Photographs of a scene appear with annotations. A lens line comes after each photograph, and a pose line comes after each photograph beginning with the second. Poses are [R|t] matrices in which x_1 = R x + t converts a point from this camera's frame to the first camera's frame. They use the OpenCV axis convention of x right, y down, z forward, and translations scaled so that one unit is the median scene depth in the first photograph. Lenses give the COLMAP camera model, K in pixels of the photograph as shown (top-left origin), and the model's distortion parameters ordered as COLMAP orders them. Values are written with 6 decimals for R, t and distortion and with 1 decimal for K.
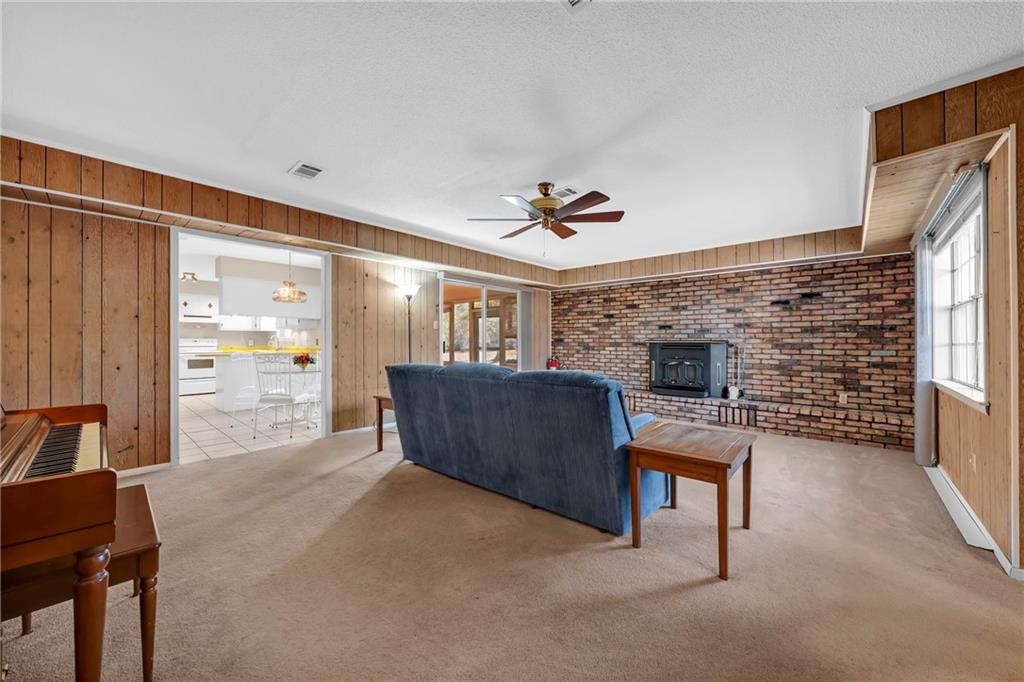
lens RADIAL K [[379.8, 0, 513.8], [0, 379.8, 338.3], [0, 0, 1]] dist [-0.000433, -0.000021]
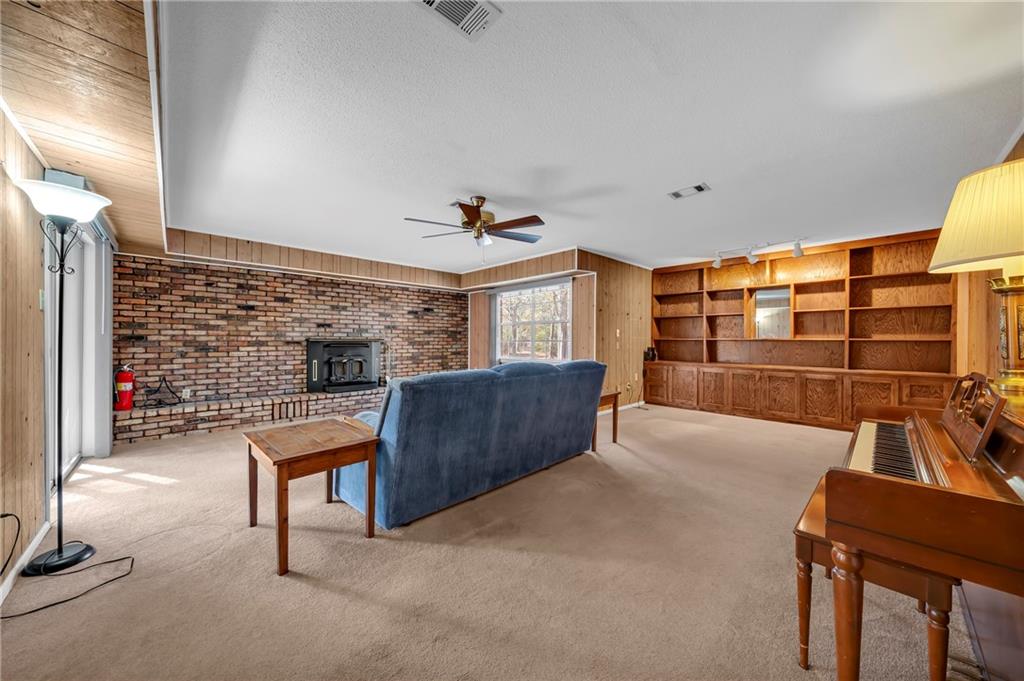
lens RADIAL K [[356.8, 0, 514.6], [0, 356.8, 342.0], [0, 0, 1]] dist [-0.001228, -0.000026]
pose [[0.065396, -0.007477, 0.997831, -0.519521], [-0.010690, 0.999909, 0.008193, 0.000865], [-0.997802, -0.011202, 0.065310, 0.459088]]
